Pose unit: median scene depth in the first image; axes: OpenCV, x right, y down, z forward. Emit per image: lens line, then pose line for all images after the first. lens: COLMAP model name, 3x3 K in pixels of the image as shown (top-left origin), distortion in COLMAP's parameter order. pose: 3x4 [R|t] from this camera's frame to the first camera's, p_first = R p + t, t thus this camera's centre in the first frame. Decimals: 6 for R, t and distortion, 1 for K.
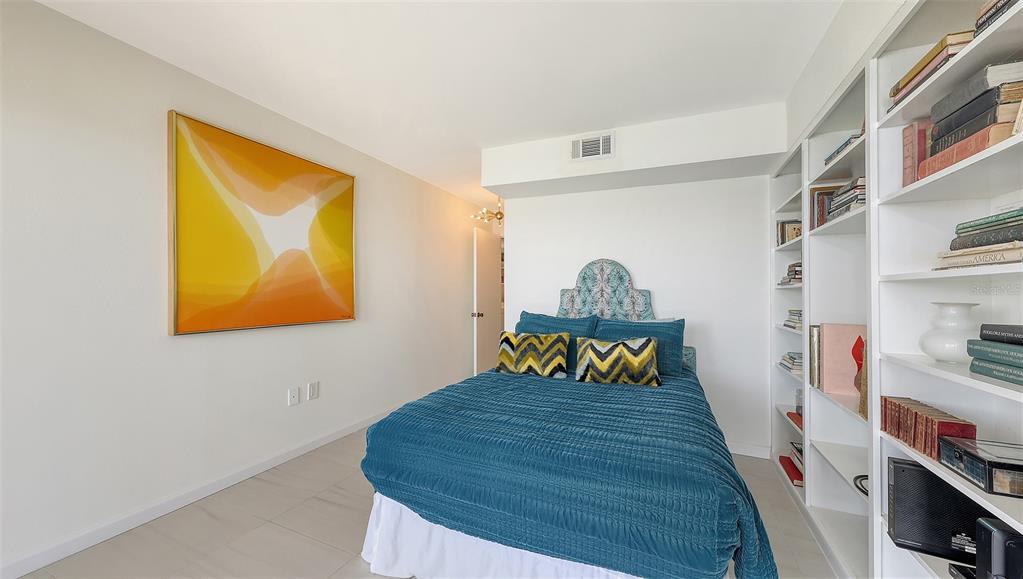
lens RADIAL K [[374.1, 0, 511.5], [0, 374.1, 289.5], [0, 0, 1]] dist [-0.000330, 0.000001]
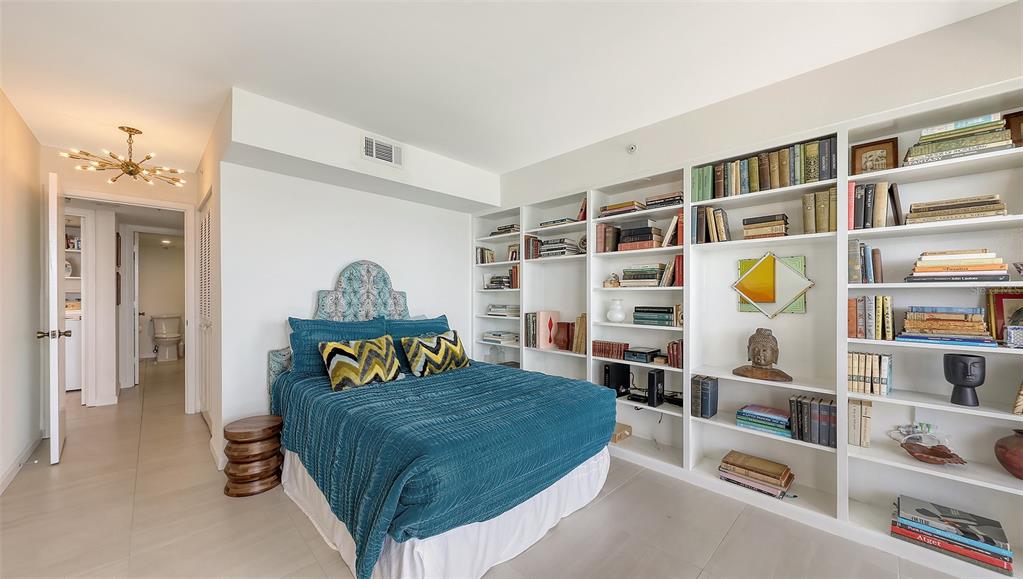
lens RADIAL K [[374.1, 0, 511.5], [0, 374.1, 289.5], [0, 0, 1]] dist [-0.000330, 0.000001]
pose [[0.352695, 0.007992, 0.935704, -0.697737], [-0.011461, 0.999925, -0.004221, -0.005310], [-0.935668, -0.009236, 0.352760, 0.355441]]
